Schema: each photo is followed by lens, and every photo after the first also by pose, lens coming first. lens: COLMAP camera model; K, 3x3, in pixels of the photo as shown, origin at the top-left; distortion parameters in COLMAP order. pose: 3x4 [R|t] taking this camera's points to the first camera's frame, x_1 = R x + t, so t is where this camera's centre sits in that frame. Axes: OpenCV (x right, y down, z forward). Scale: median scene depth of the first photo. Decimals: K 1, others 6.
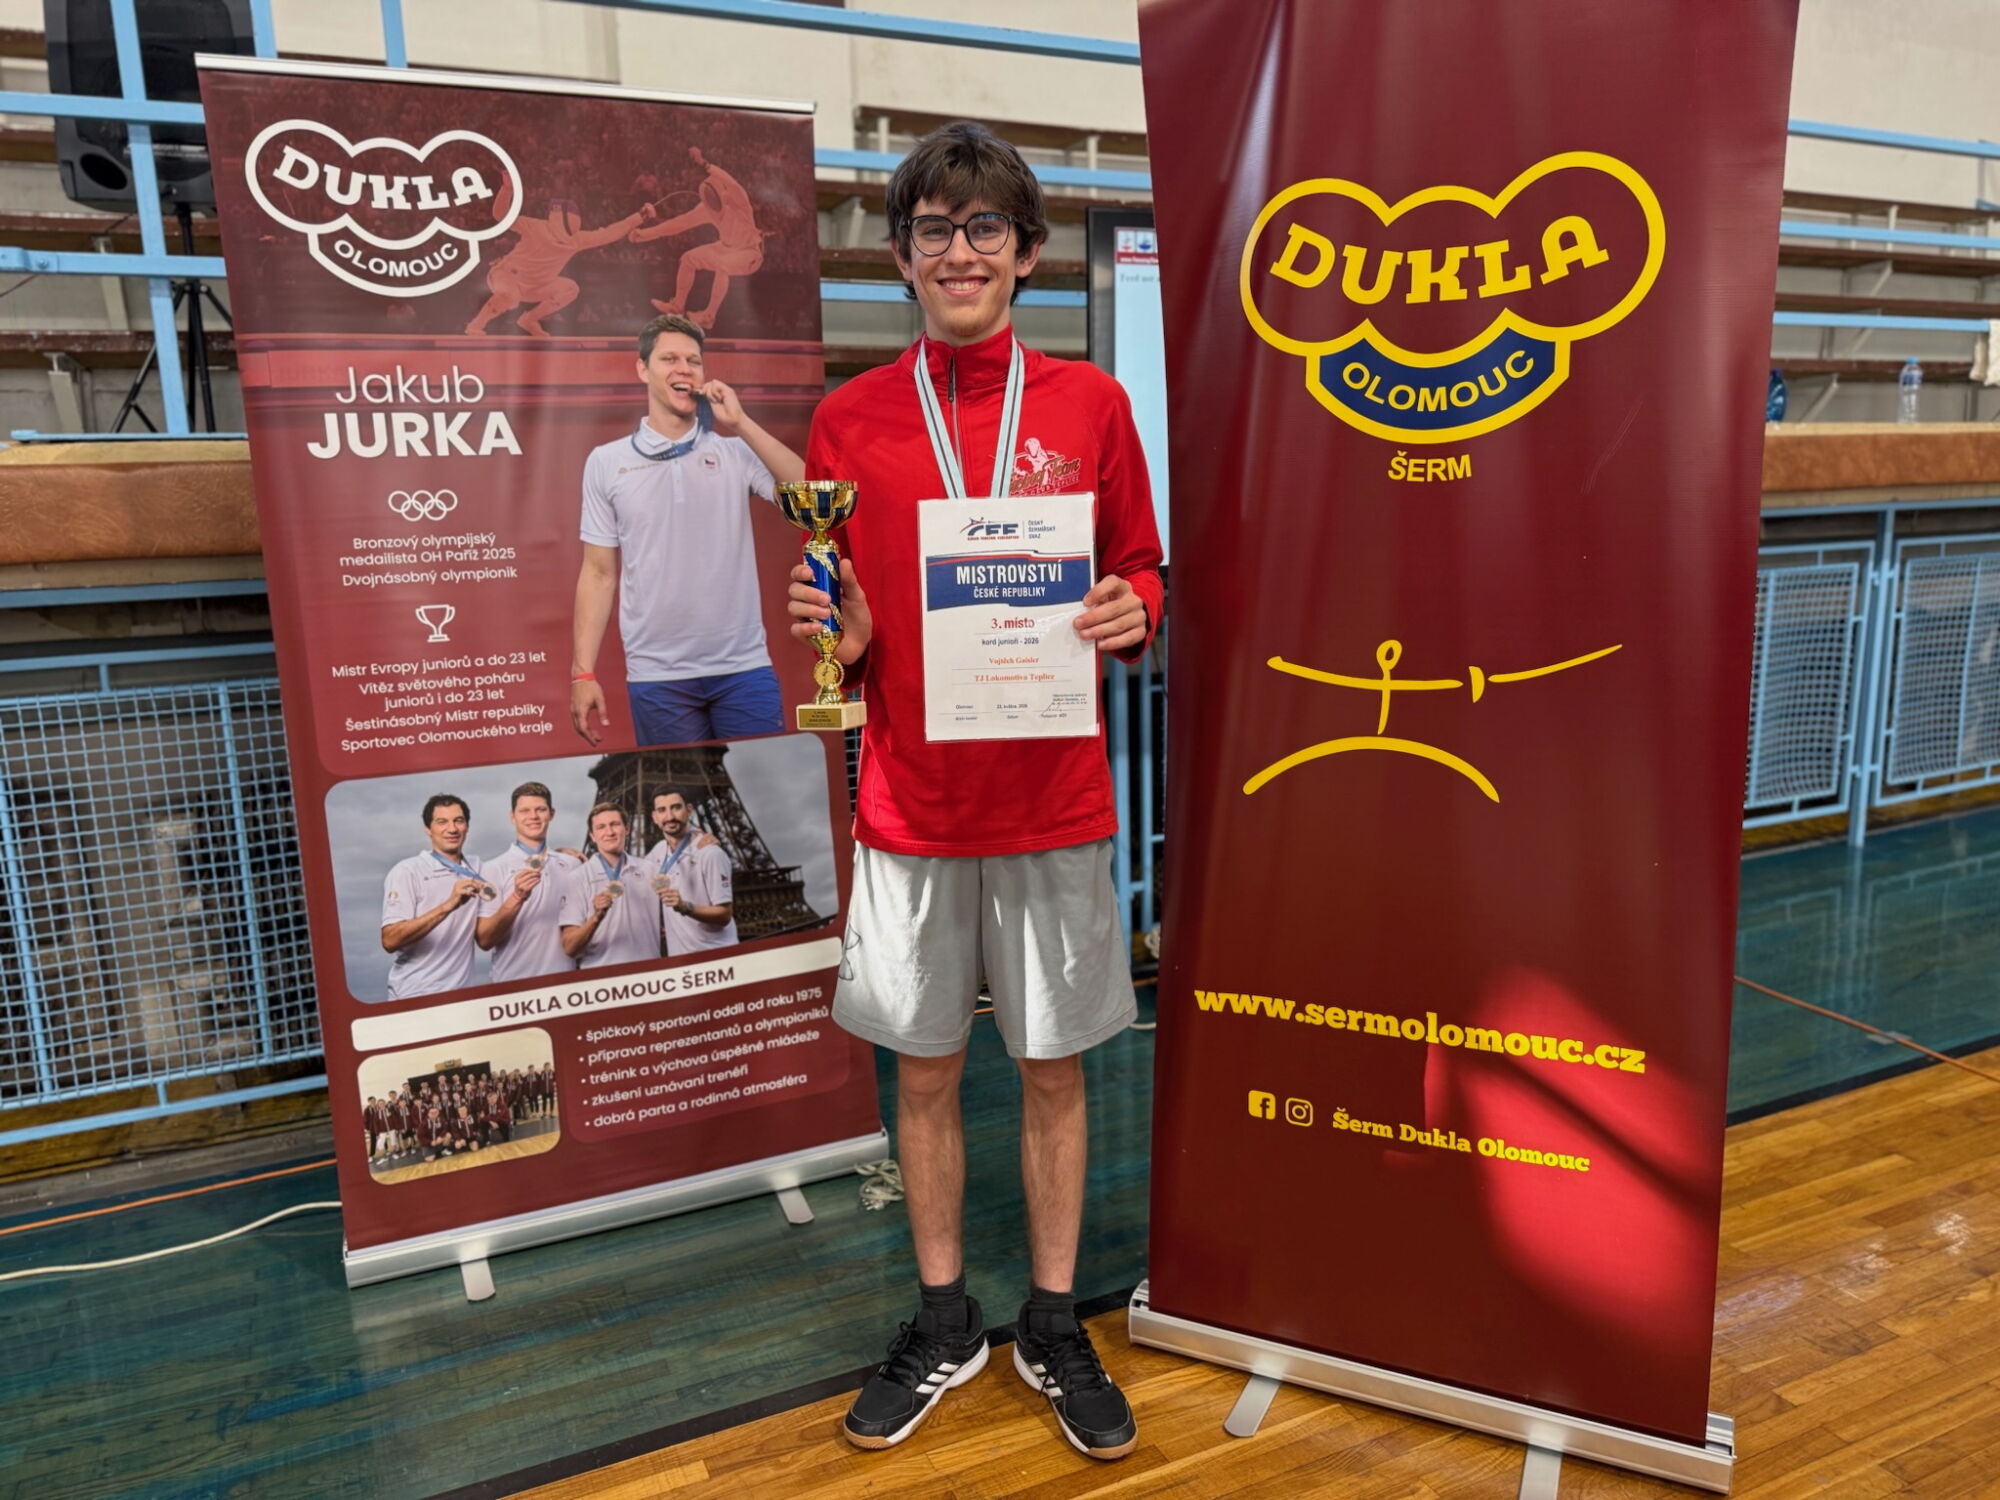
lens RADIAL K [[1430.1, 0, 999.4], [0, 1430.1, 746.2], [0, 0, 1]] dist [0.065021, -0.087958]
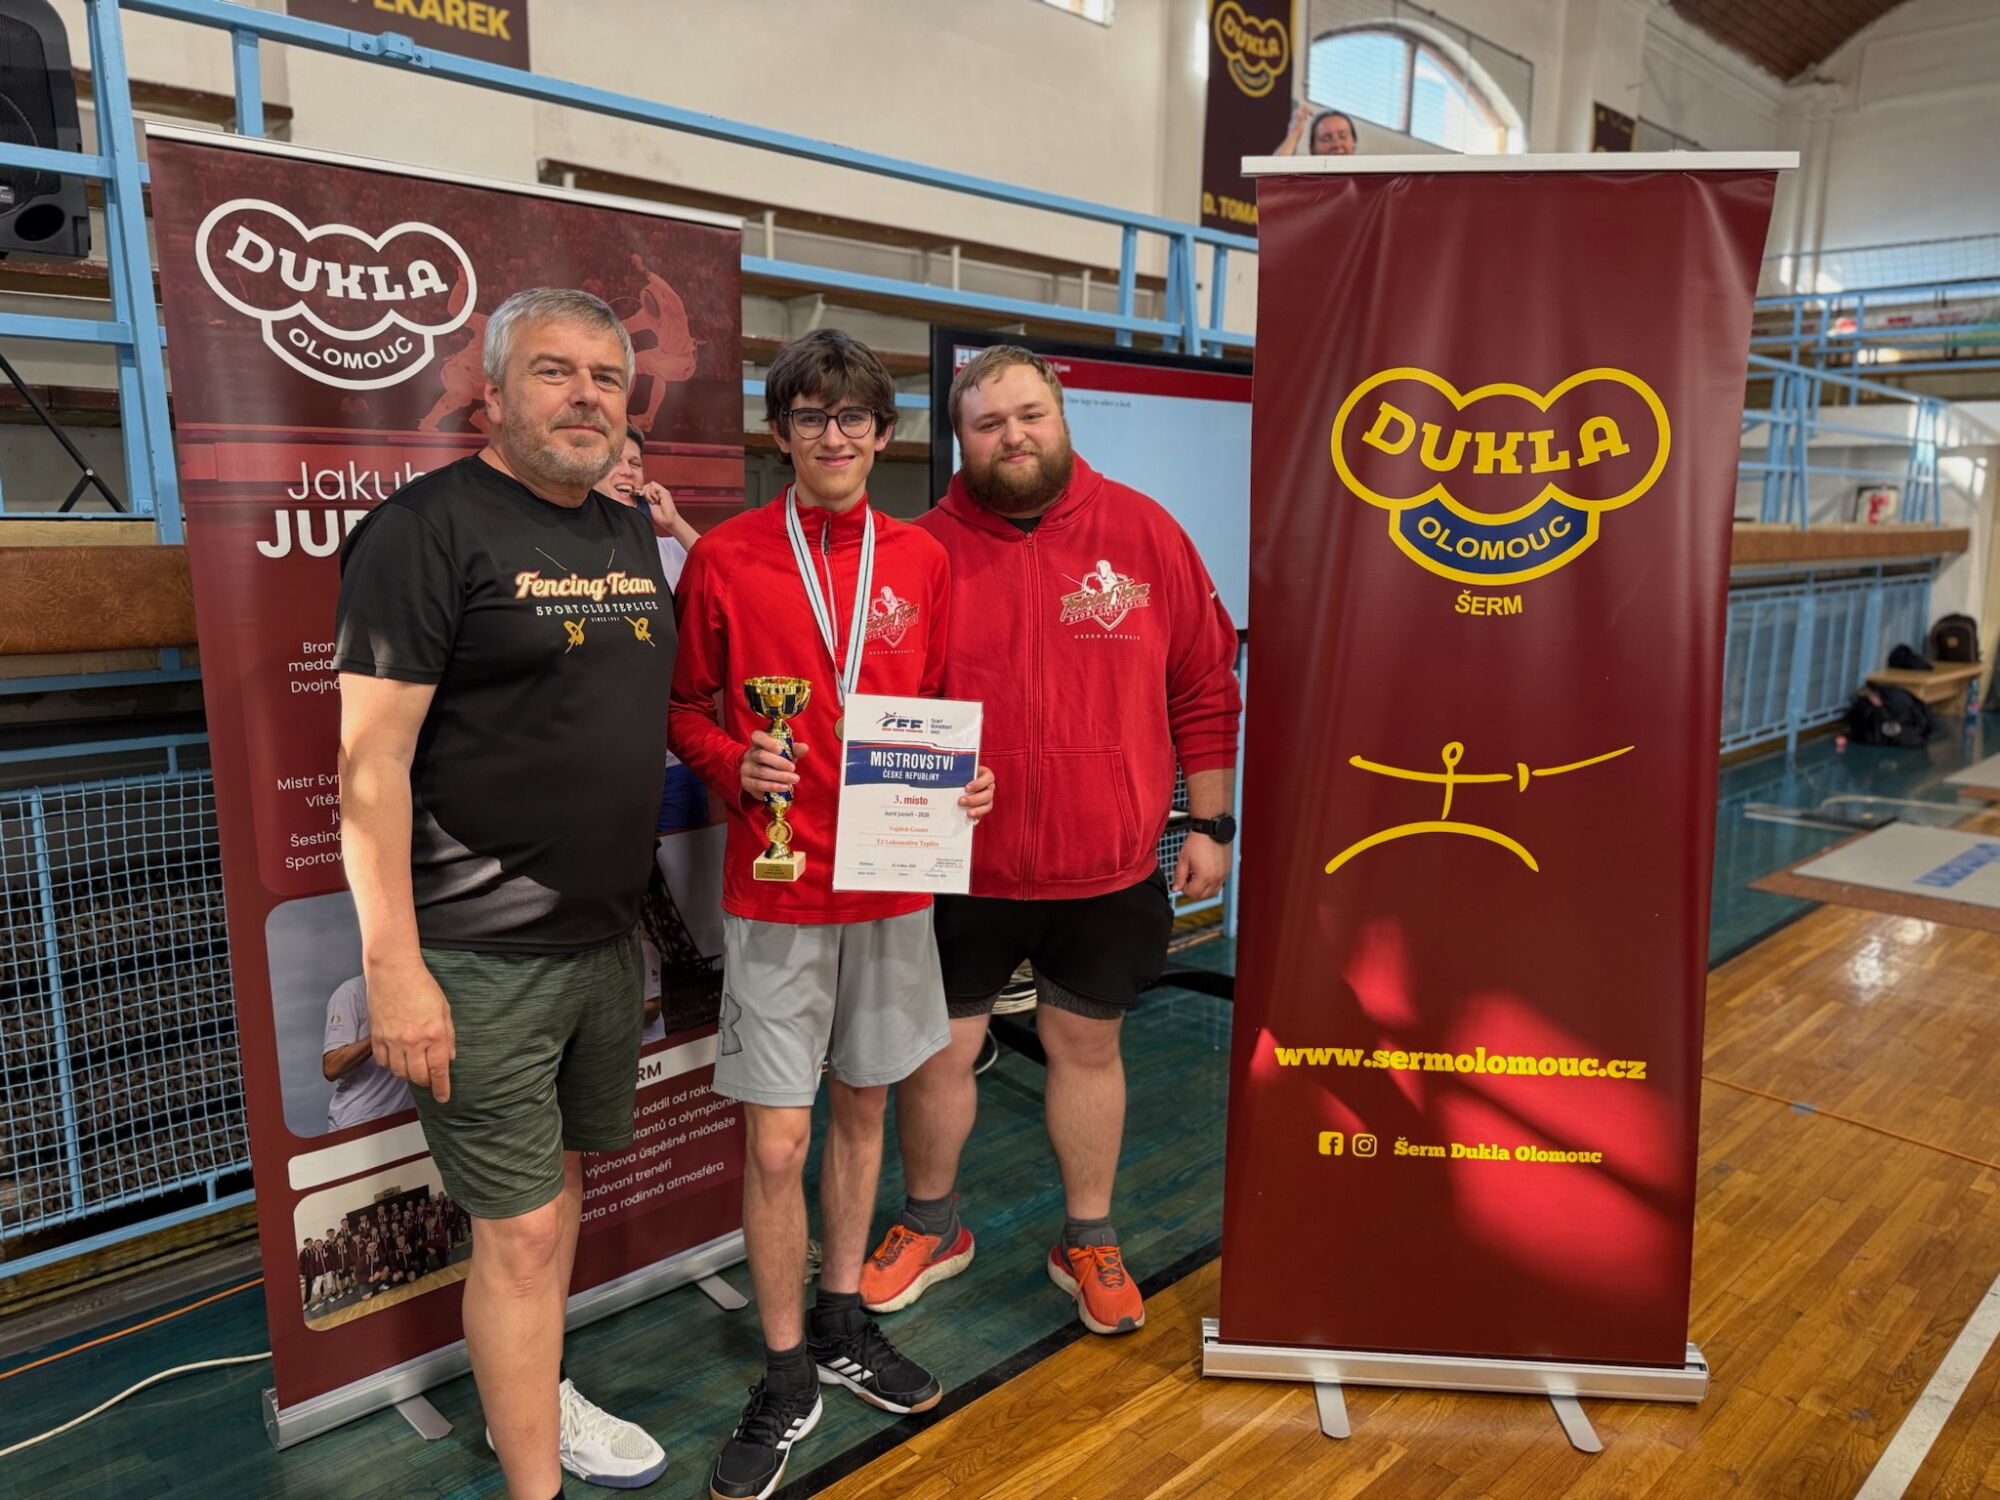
lens RADIAL K [[1404.7, 0, 964.4], [0, 1404.7, 747.6], [0, 0, 1]] dist [0.053858, -0.061823]
pose [[0.949740, -0.020664, 0.312358, -0.310730], [0.028151, 0.999414, -0.019479, -0.042737], [-0.311773, 0.027293, 0.949765, -0.007087]]
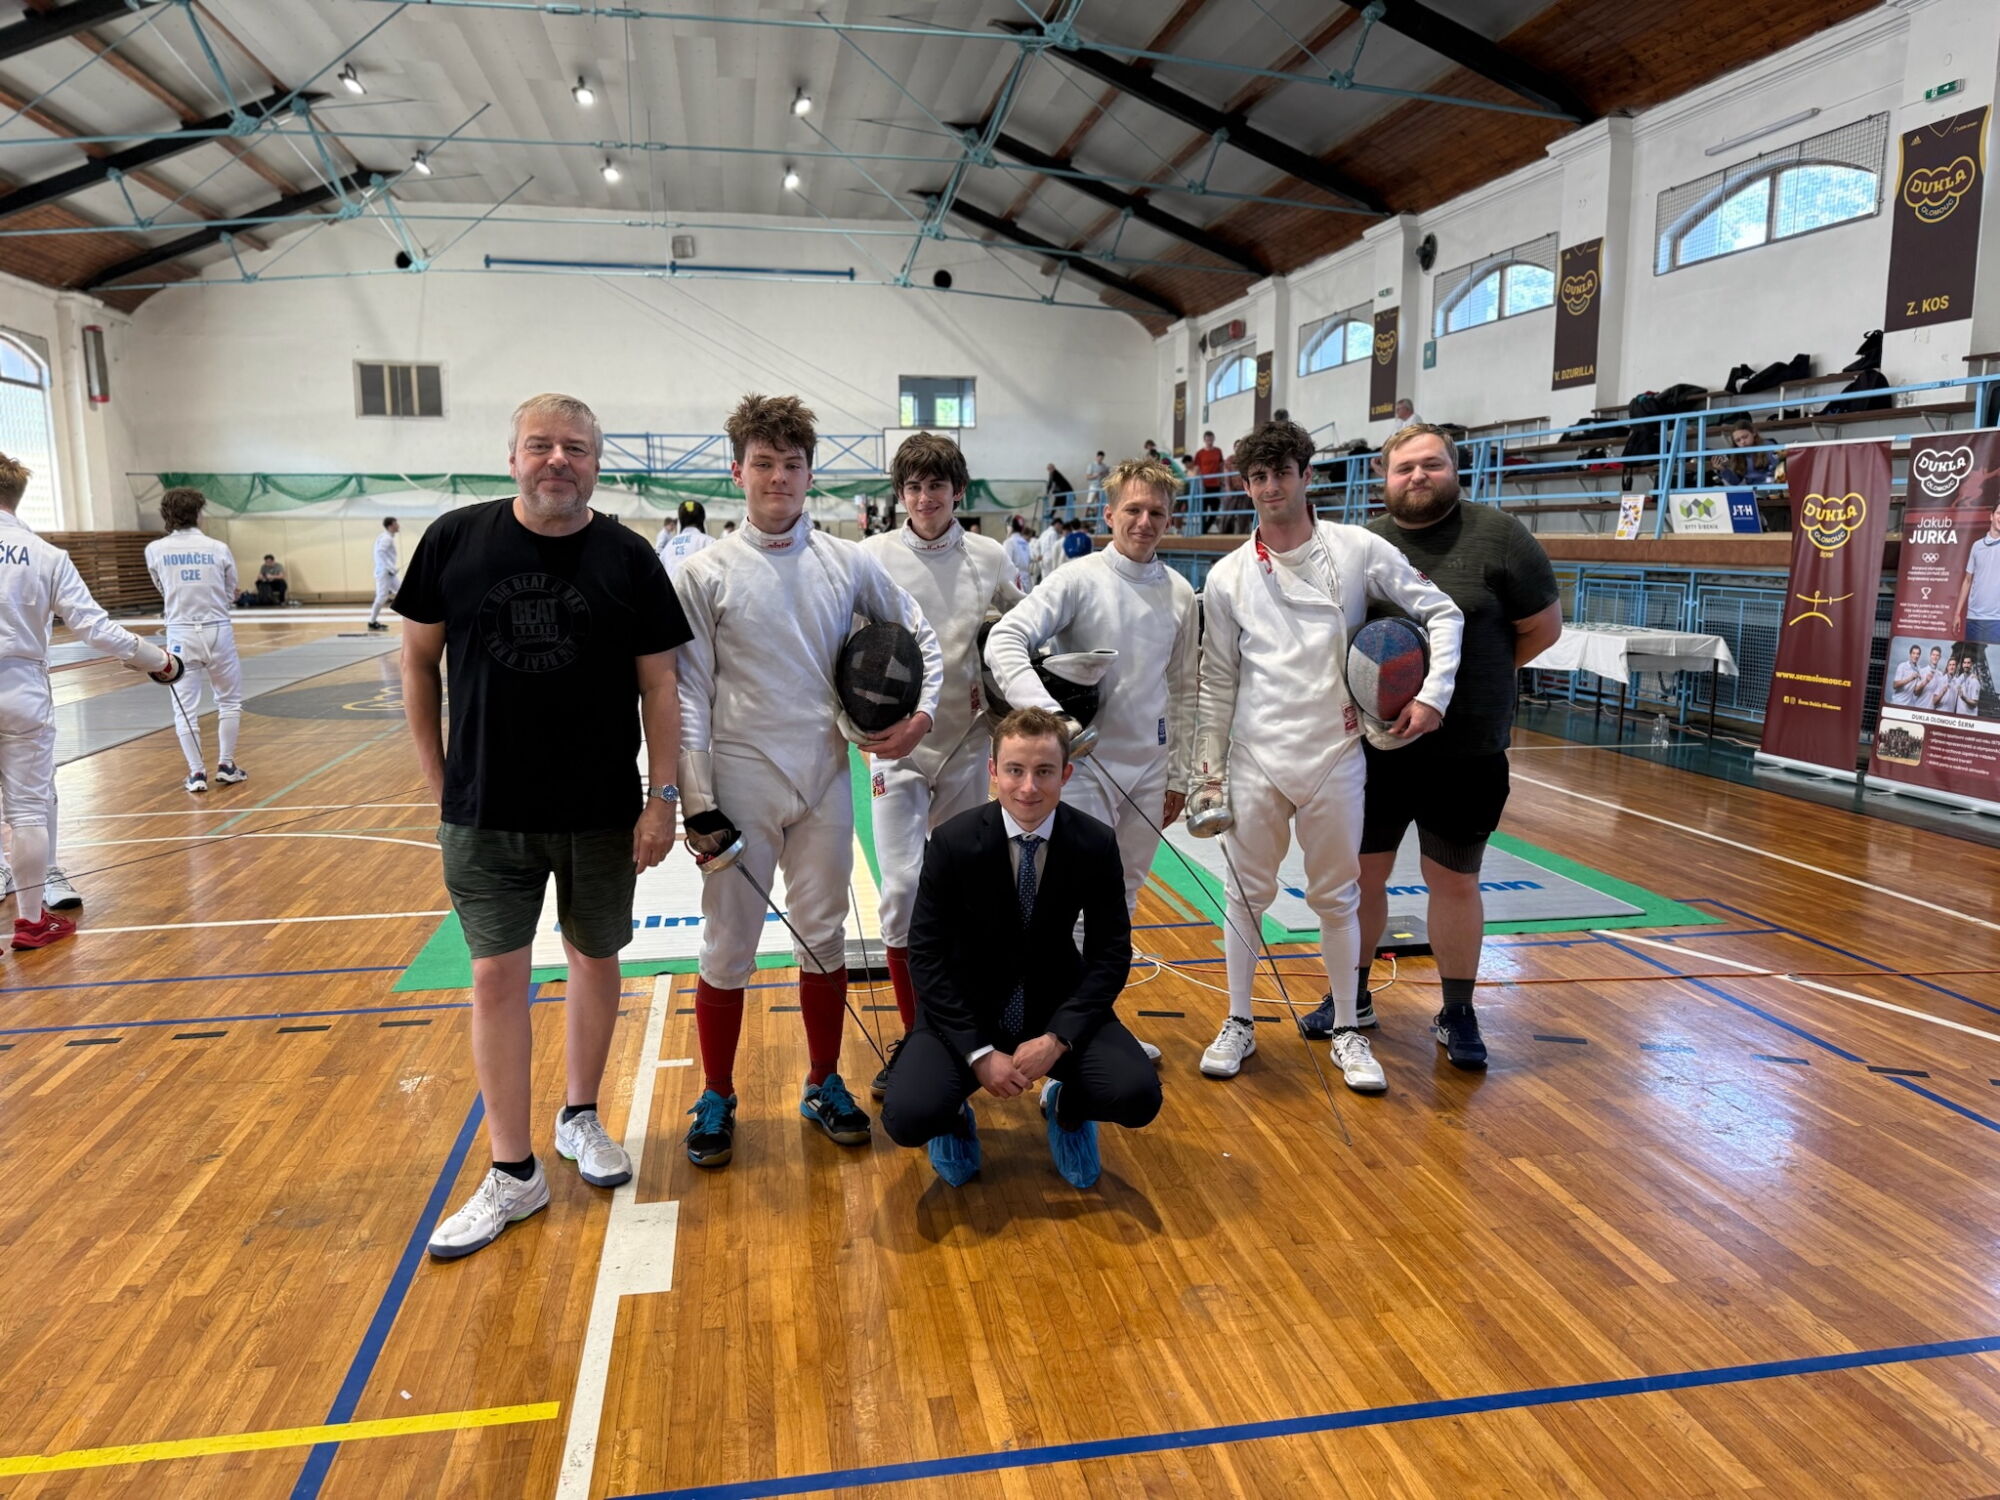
lens RADIAL K [[1400.4, 0, 997.2], [0, 1400.4, 750.9], [0, 0, 1]] dist [0.046224, -0.066366]
pose [[-0.255239, 0.174400, -0.951019, 3.212255], [-0.174919, 0.959039, 0.222816, -0.084408], [0.950924, 0.223223, -0.214278, -0.244748]]
